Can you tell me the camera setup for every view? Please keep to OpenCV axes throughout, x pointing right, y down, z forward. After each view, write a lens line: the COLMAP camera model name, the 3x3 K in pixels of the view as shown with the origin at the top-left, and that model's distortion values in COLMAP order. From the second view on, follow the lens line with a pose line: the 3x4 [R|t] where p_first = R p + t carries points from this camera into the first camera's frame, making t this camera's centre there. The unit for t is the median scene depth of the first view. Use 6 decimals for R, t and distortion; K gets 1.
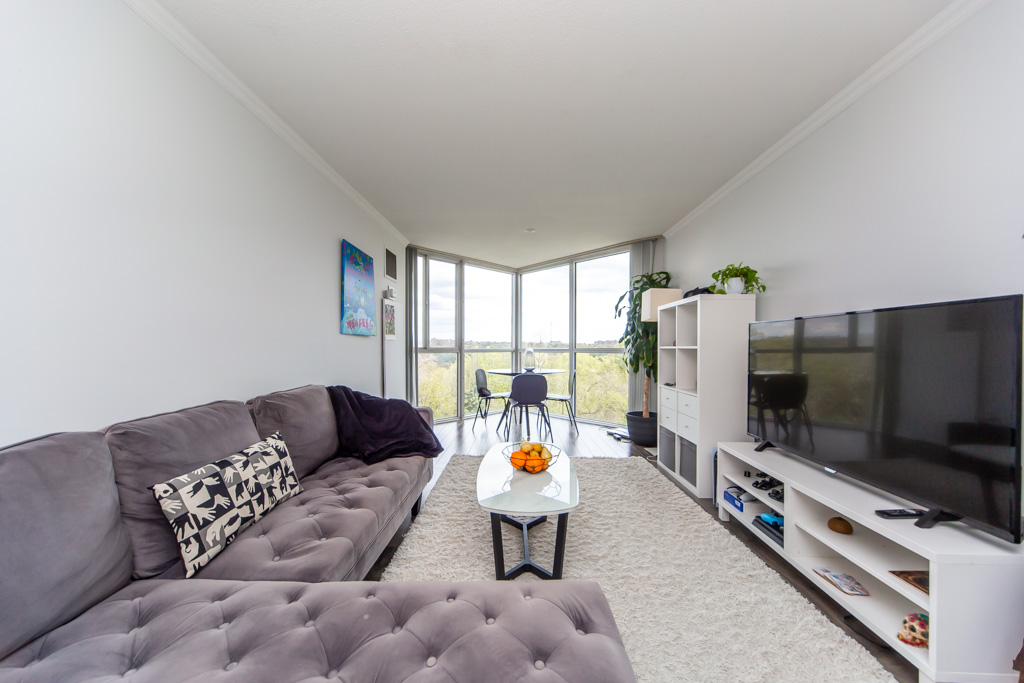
lens RADIAL K [[359.5, 0, 515.2], [0, 359.5, 346.5], [0, 0, 1]] dist [0.000915, -0.000429]
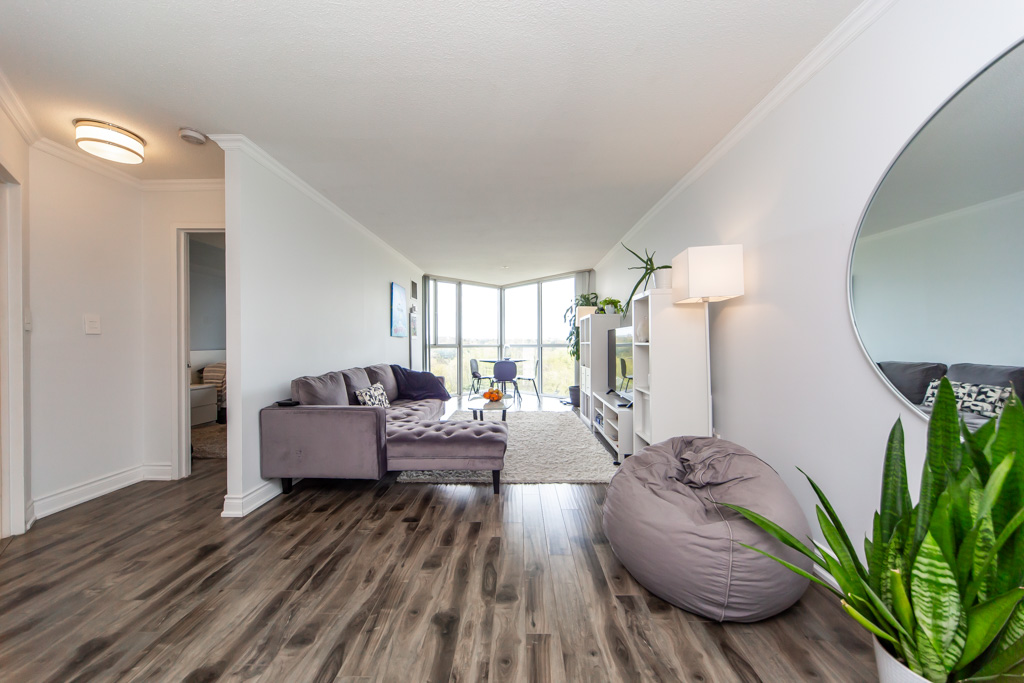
lens RADIAL K [[359.5, 0, 511.5], [0, 359.5, 343.4], [0, 0, 1]] dist [0.000915, -0.000429]
pose [[0.999950, -0.004770, -0.008829, 0.072821], [0.004795, 0.999985, 0.002812, -0.002302], [0.008815, -0.002855, 0.999957, -0.465748]]
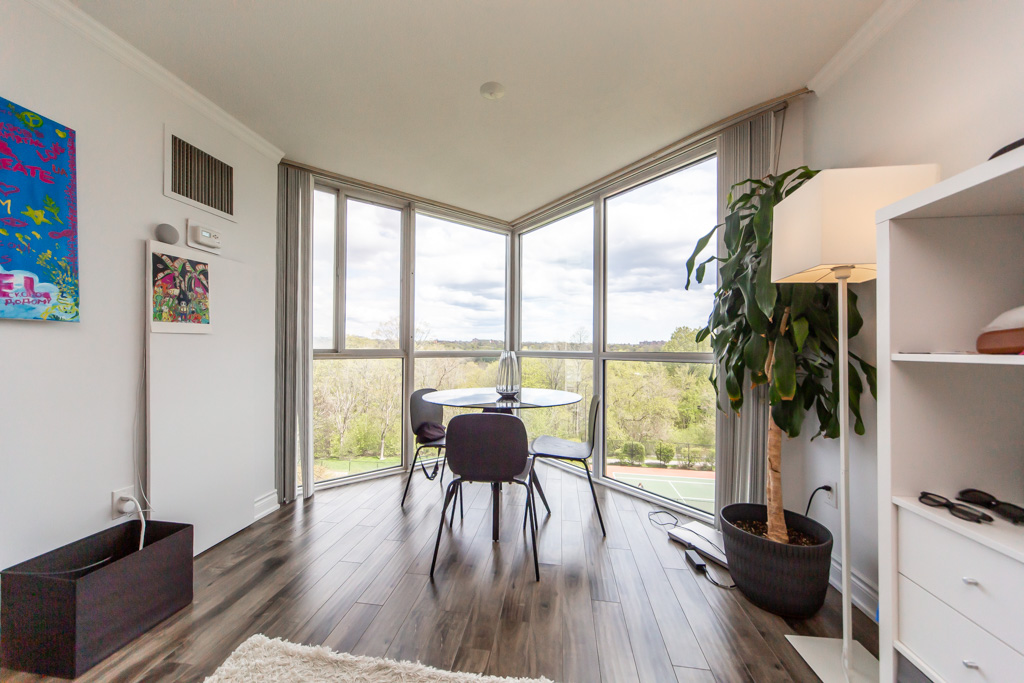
lens RADIAL K [[359.5, 0, 511.1], [0, 359.5, 342.0], [0, 0, 1]] dist [0.000915, -0.000429]
pose [[0.992030, 0.002082, -0.125983, 0.109643], [-0.004180, 0.999857, -0.016387, -0.000806], [0.125931, 0.016783, 0.991897, 0.501098]]
